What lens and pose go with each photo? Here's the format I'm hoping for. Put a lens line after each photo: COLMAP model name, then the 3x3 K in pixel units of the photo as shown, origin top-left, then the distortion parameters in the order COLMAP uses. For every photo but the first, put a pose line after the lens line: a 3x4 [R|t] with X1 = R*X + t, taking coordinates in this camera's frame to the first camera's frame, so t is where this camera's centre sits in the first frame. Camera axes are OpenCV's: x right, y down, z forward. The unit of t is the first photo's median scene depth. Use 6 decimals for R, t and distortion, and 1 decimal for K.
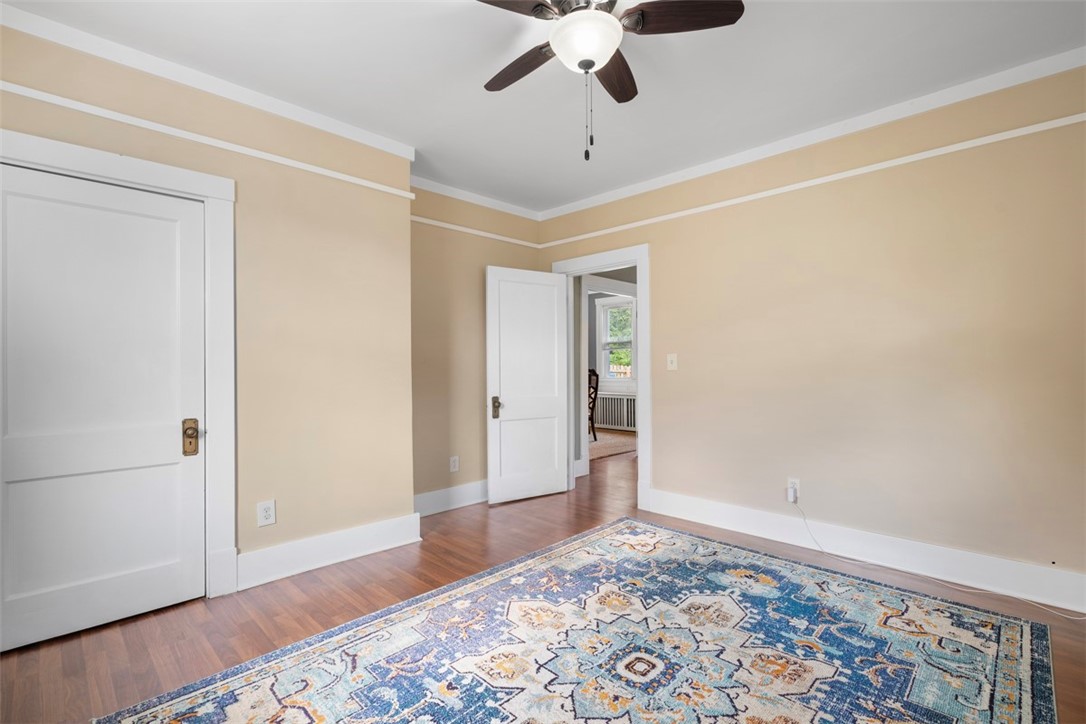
lens RADIAL K [[496.2, 0, 544.1], [0, 496.2, 365.8], [0, 0, 1]] dist [0.001336, 0.000040]
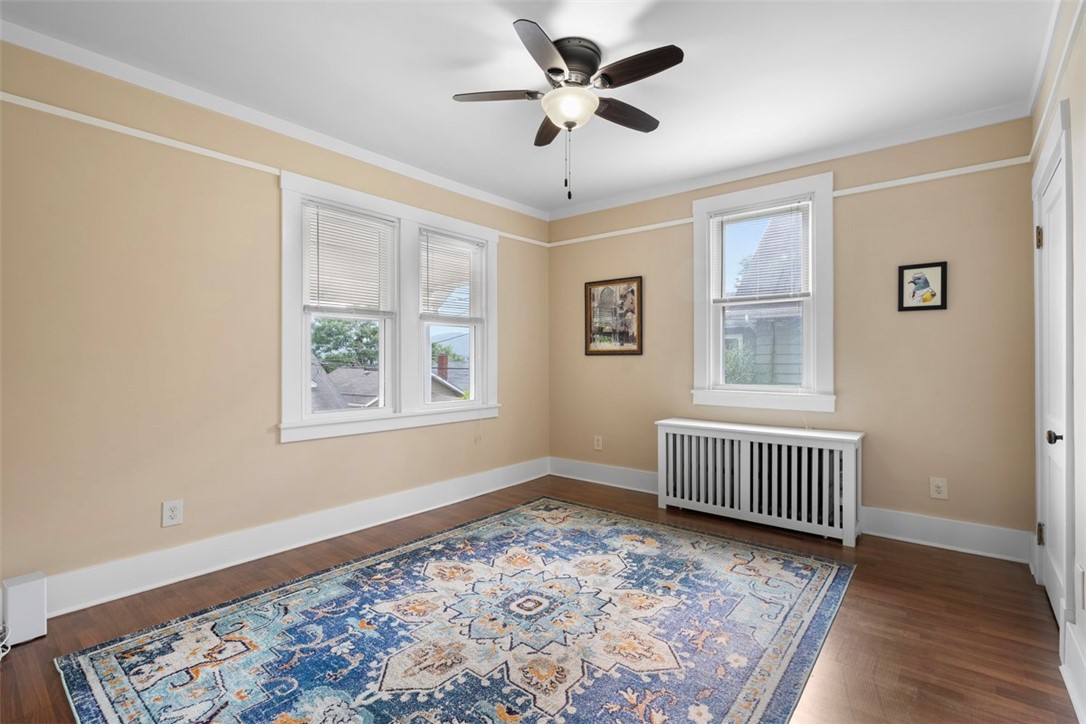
lens RADIAL K [[496.2, 0, 544.4], [0, 496.2, 360.3], [0, 0, 1]] dist [0.001336, 0.000040]
pose [[-0.996176, 0.006296, -0.087139, 0.233484], [0.006647, 0.999971, -0.003735, 0.003889], [0.087113, -0.004300, -0.996189, 1.998468]]
